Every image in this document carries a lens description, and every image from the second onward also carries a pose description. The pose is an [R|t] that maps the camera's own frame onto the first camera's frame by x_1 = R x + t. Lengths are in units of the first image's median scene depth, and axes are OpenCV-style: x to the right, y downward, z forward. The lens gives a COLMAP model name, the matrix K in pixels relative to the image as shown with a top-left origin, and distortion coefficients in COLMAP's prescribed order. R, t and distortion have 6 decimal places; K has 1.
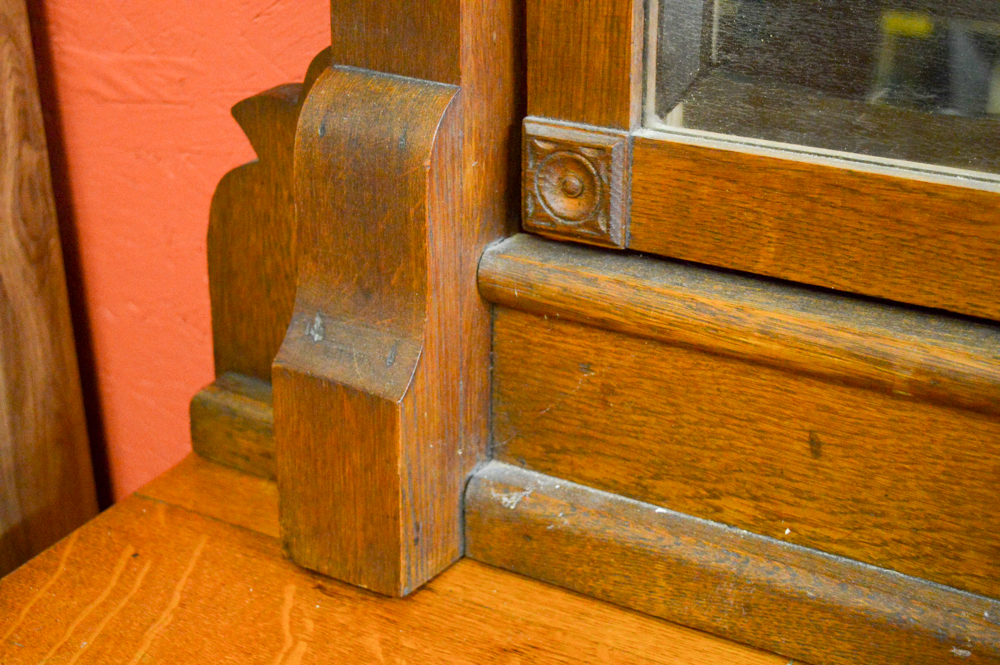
lens RADIAL K [[1632.8, 0, 499.5], [0, 1632.8, 333.8], [0, 0, 1]] dist [-0.033655, 0.000000]
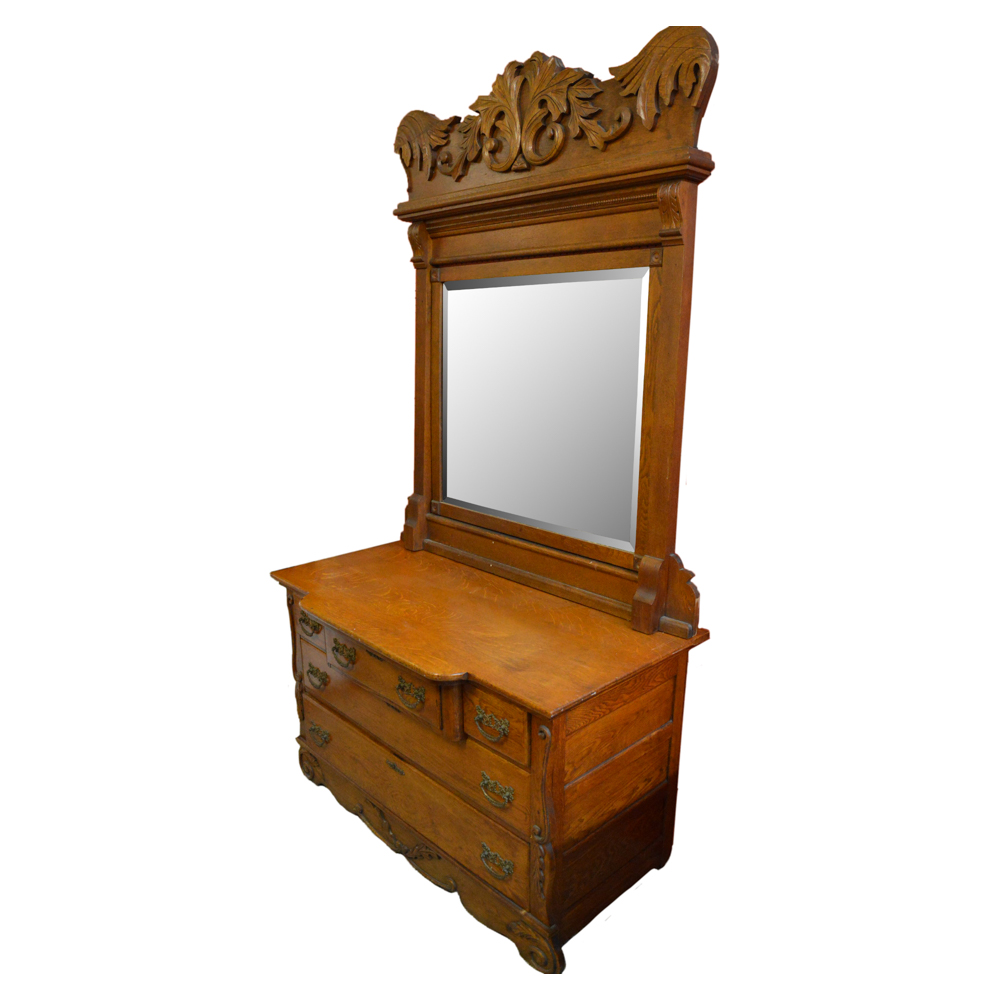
lens RADIAL K [[744.1, 0, 500.9], [0, 744.1, 502.9], [0, 0, 1]] dist [-0.003522, -0.006355]
pose [[0.963913, 0.071457, -0.256447, 1.478925], [-0.114805, 0.980702, -0.158253, 0.506305], [0.240190, 0.181983, 0.953515, -2.939691]]
